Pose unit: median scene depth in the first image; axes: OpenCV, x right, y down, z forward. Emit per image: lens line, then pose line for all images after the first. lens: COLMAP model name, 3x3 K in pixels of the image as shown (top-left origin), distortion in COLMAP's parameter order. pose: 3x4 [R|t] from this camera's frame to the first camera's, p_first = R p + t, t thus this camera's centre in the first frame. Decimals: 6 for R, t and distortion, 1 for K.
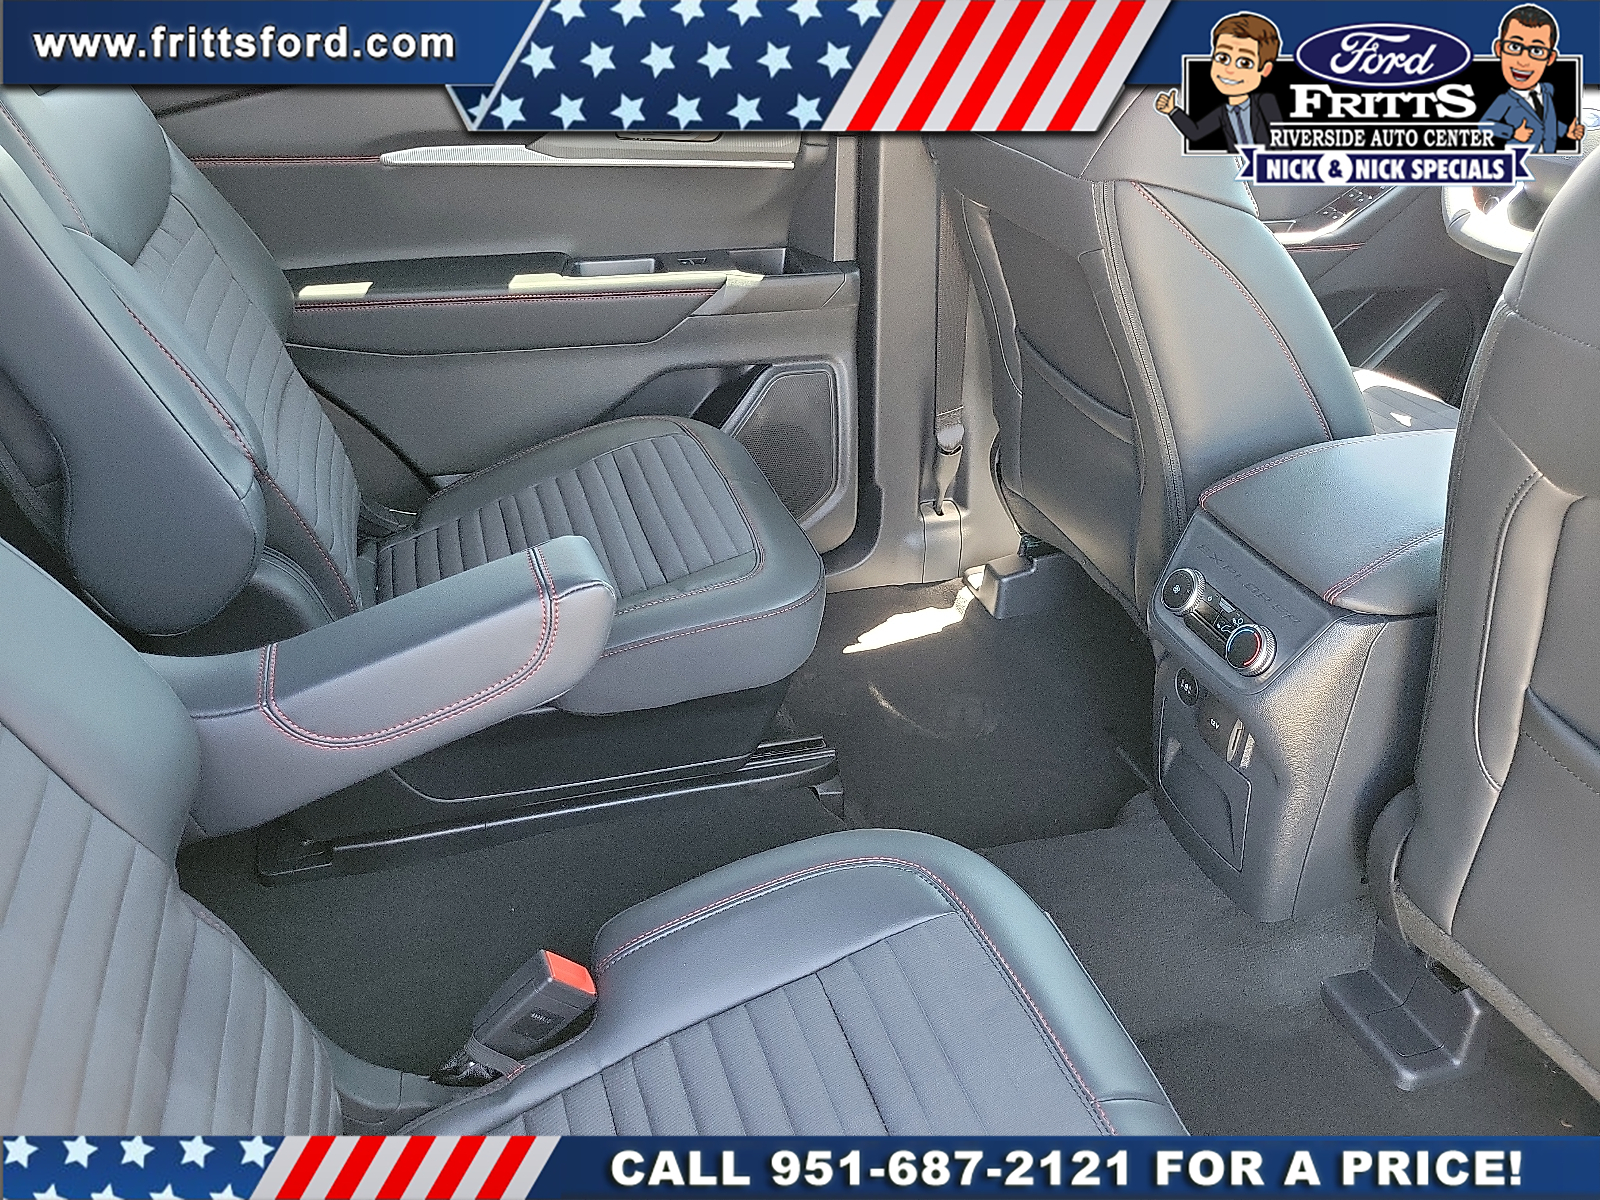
lens RADIAL K [[1191.6, 0, 762.1], [0, 1191.6, 600.6], [0, 0, 1]] dist [0.005465, 0.003075]
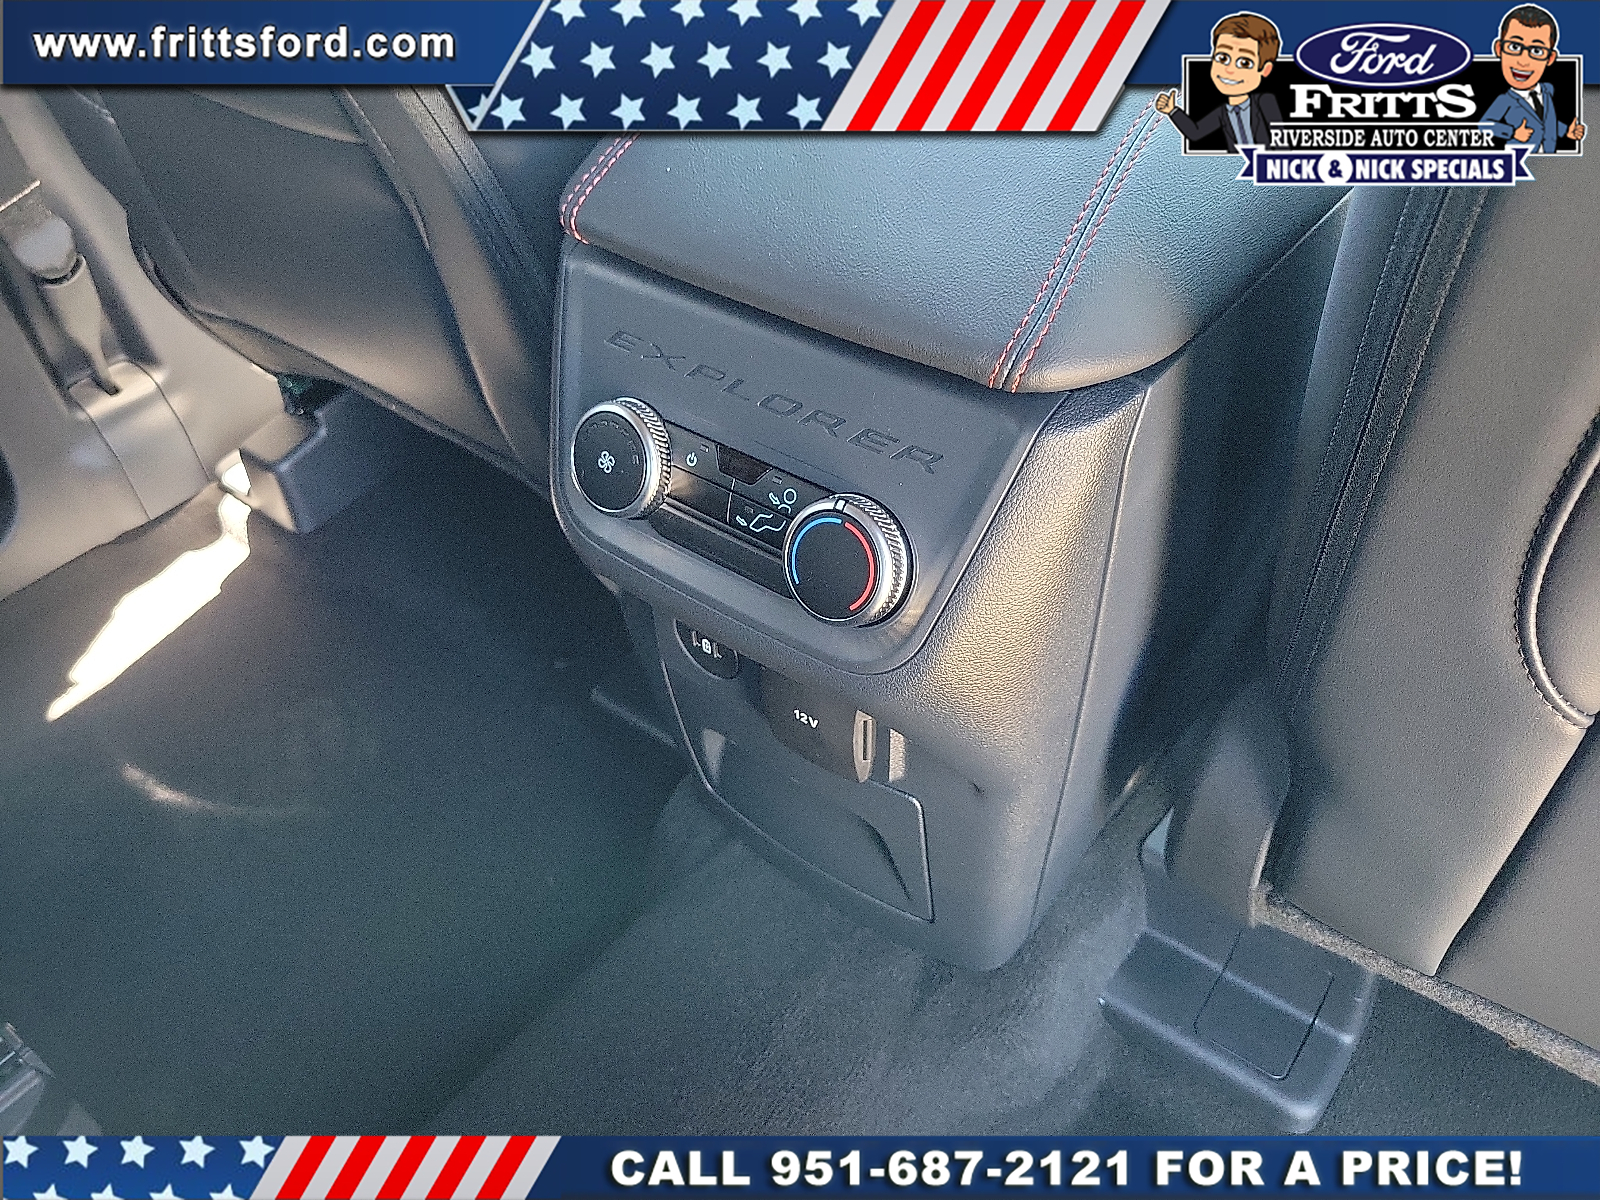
lens RADIAL K [[1191.6, 0, 762.1], [0, 1191.6, 600.6], [0, 0, 1]] dist [0.005465, 0.003075]
pose [[0.801637, -0.450012, 0.393532, 0.134013], [0.356896, 0.888363, 0.288853, -0.041781], [-0.479586, -0.091105, 0.872752, 0.395210]]
